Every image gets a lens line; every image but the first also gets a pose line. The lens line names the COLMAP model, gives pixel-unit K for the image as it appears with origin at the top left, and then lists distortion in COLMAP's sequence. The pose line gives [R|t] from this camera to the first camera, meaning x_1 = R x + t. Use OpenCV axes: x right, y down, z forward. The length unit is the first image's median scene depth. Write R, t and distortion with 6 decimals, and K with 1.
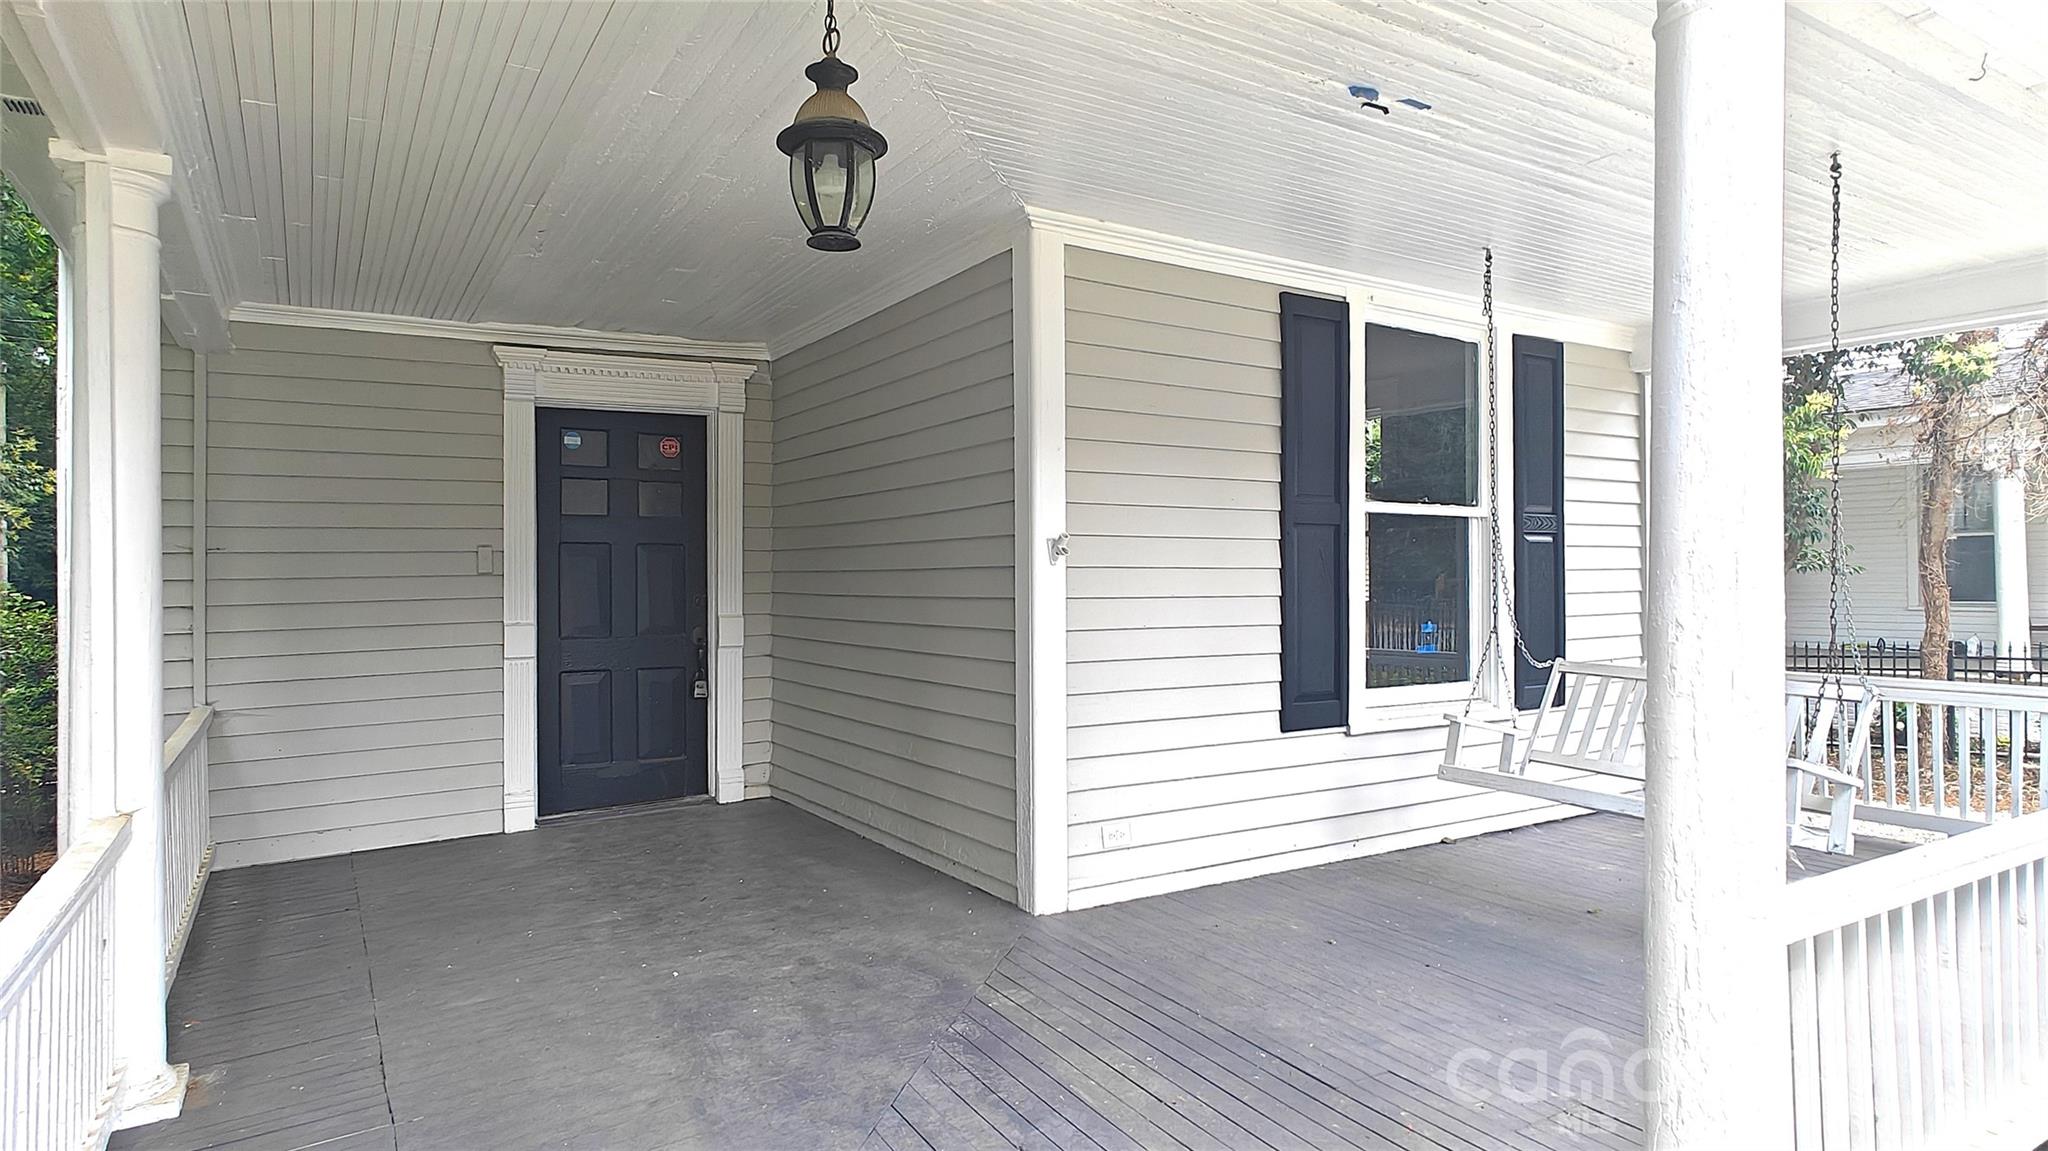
lens RADIAL K [[1140.0, 0, 1024.0], [0, 1140.0, 575.5], [0, 0, 1]] dist [0.003793, 0.000632]
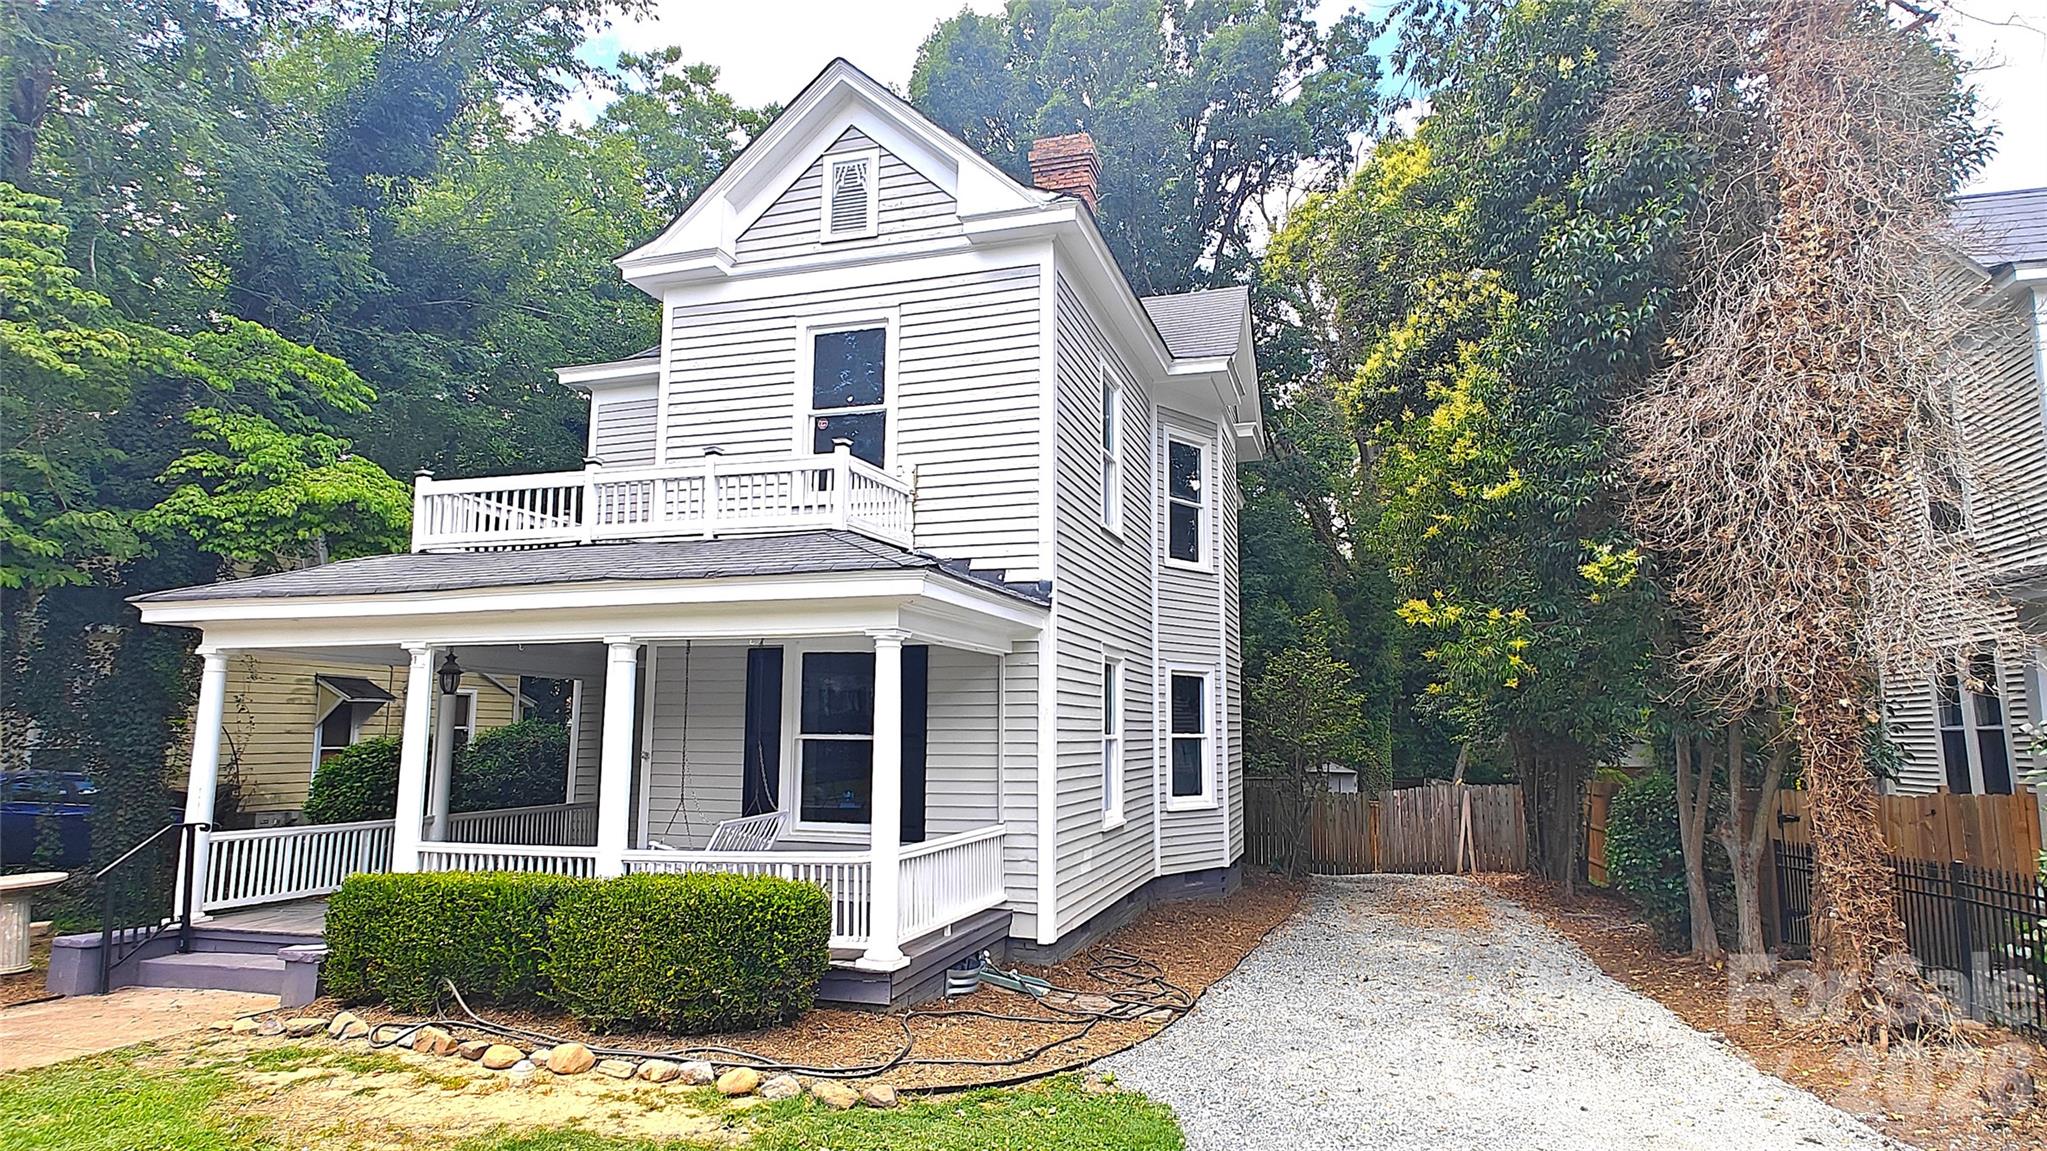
lens RADIAL K [[1140.3, 0, 1028.1], [0, 1140.3, 564.7], [0, 0, 1]] dist [0.003152, 0.000782]
pose [[0.663102, -0.103076, -0.741398, 2.013837], [-0.003104, 0.990086, -0.140427, -0.072269], [0.748522, 0.095419, 0.656208, -0.137527]]
